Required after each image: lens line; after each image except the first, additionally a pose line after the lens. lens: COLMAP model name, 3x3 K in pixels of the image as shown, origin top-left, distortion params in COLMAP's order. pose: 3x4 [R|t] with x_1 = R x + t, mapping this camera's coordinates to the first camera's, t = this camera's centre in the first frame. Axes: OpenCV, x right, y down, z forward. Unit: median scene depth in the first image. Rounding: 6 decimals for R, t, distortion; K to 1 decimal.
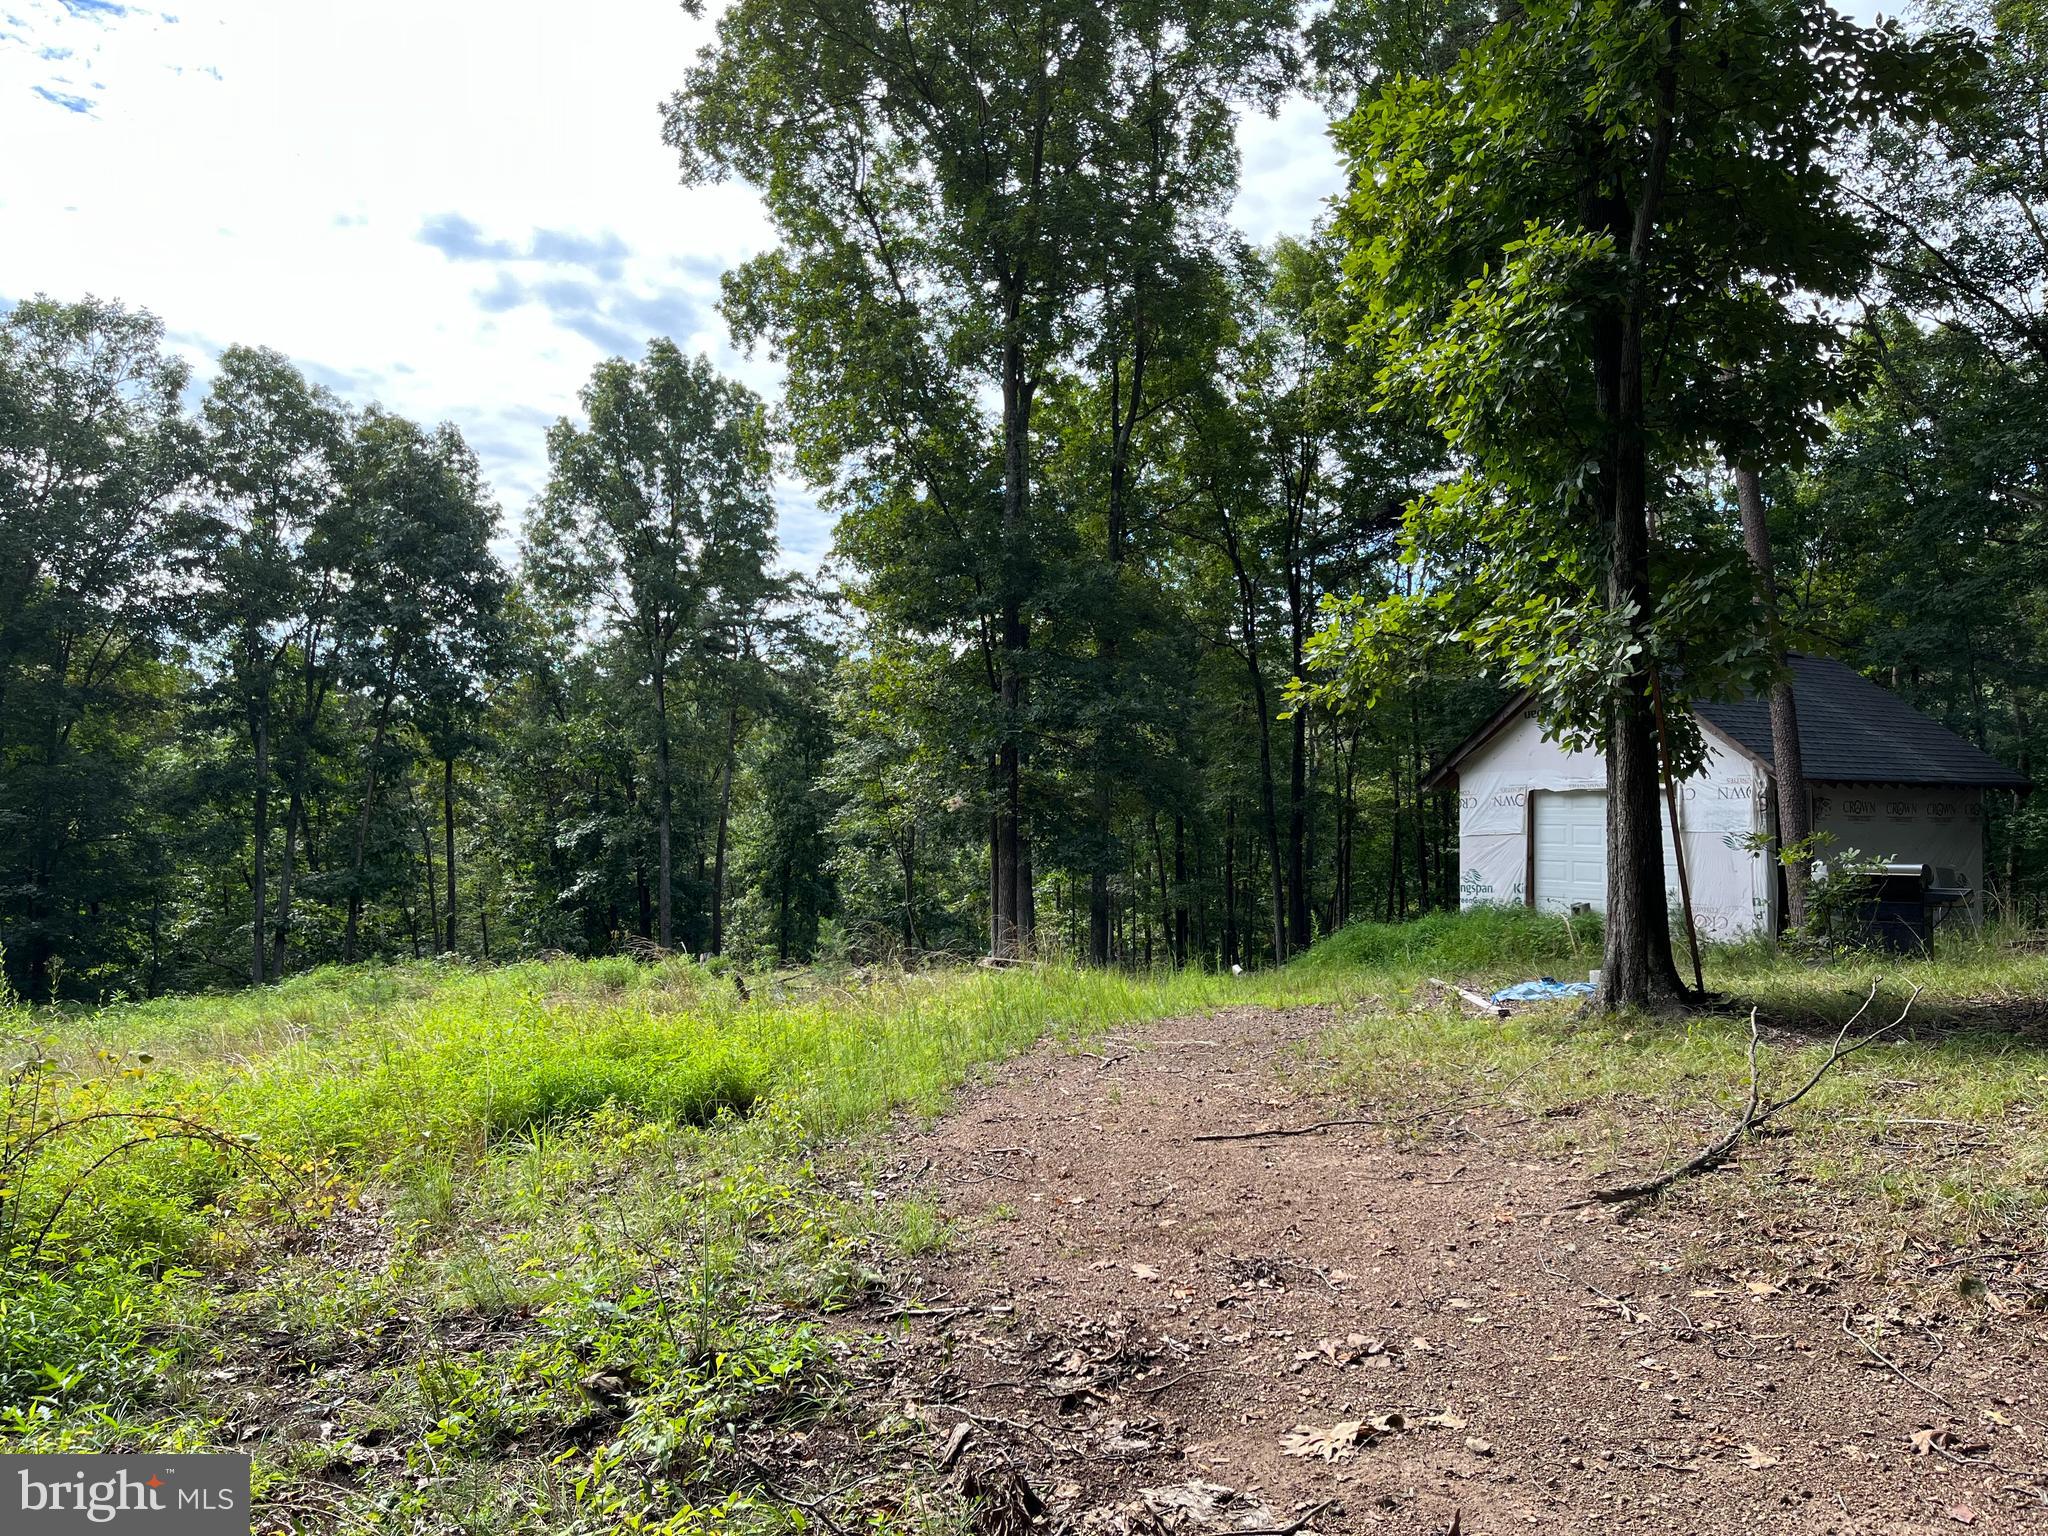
lens RADIAL K [[1651.2, 0, 1024.0], [0, 1651.2, 768.0], [0, 0, 1]] dist [0.094275, -0.108156]
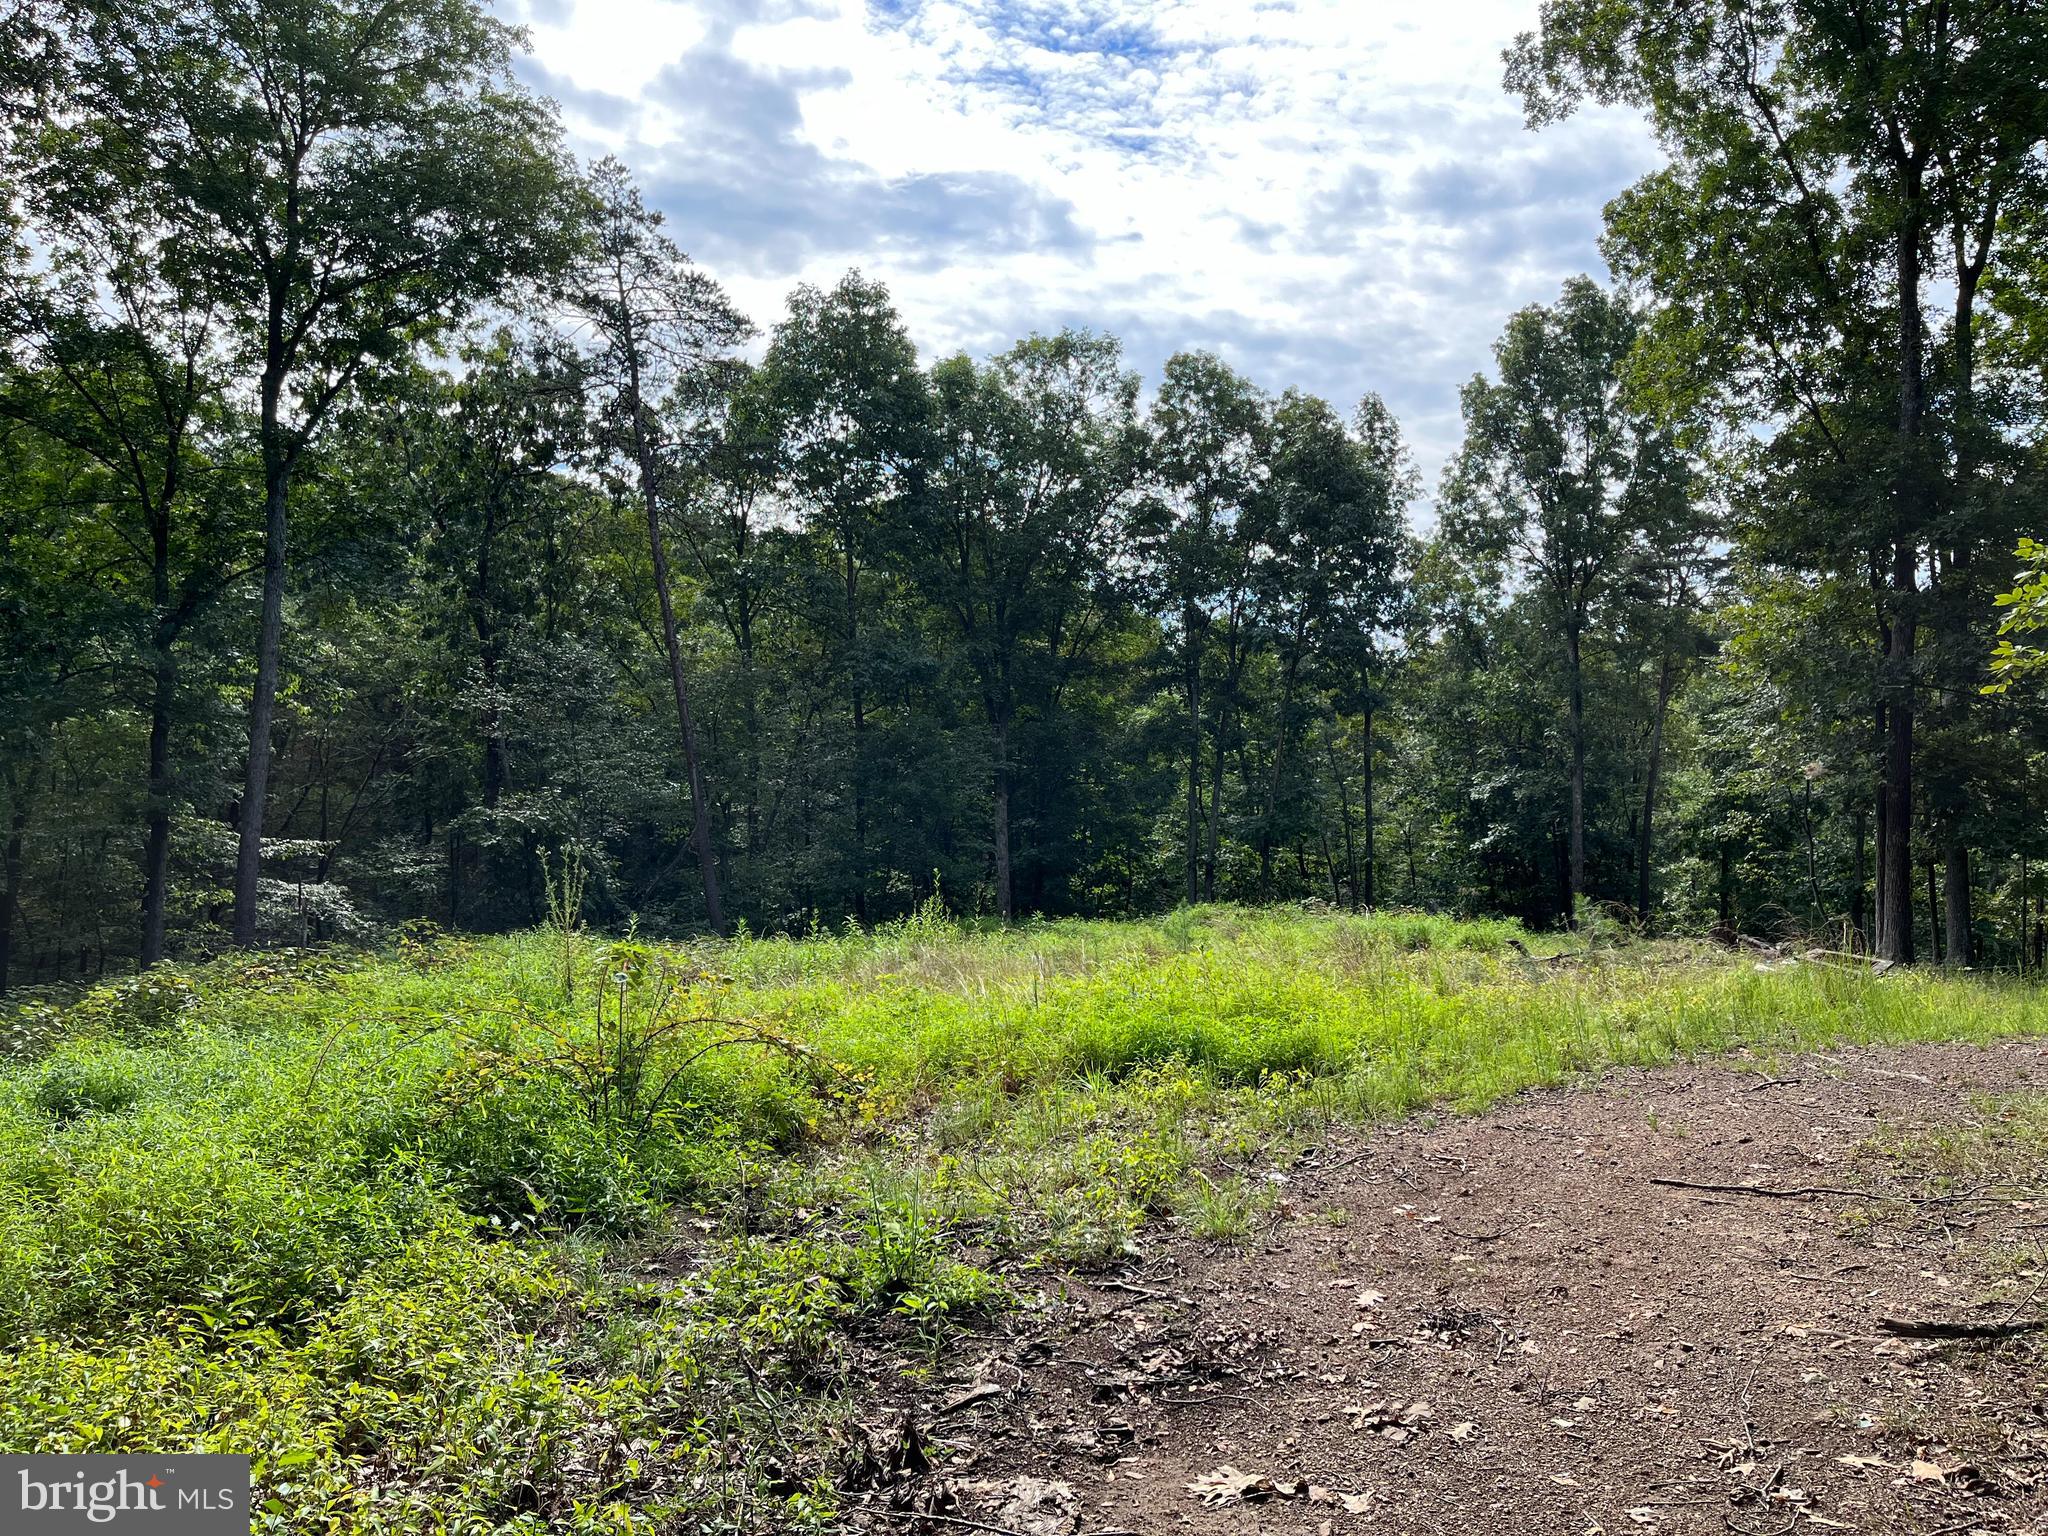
lens RADIAL K [[1651.2, 0, 1024.0], [0, 1651.2, 768.0], [0, 0, 1]] dist [0.094275, -0.108156]
pose [[0.804222, 0.017835, -0.594062, 0.106335], [0.005090, 0.999306, 0.036892, -0.010634], [0.594308, -0.032693, 0.803573, 0.020725]]
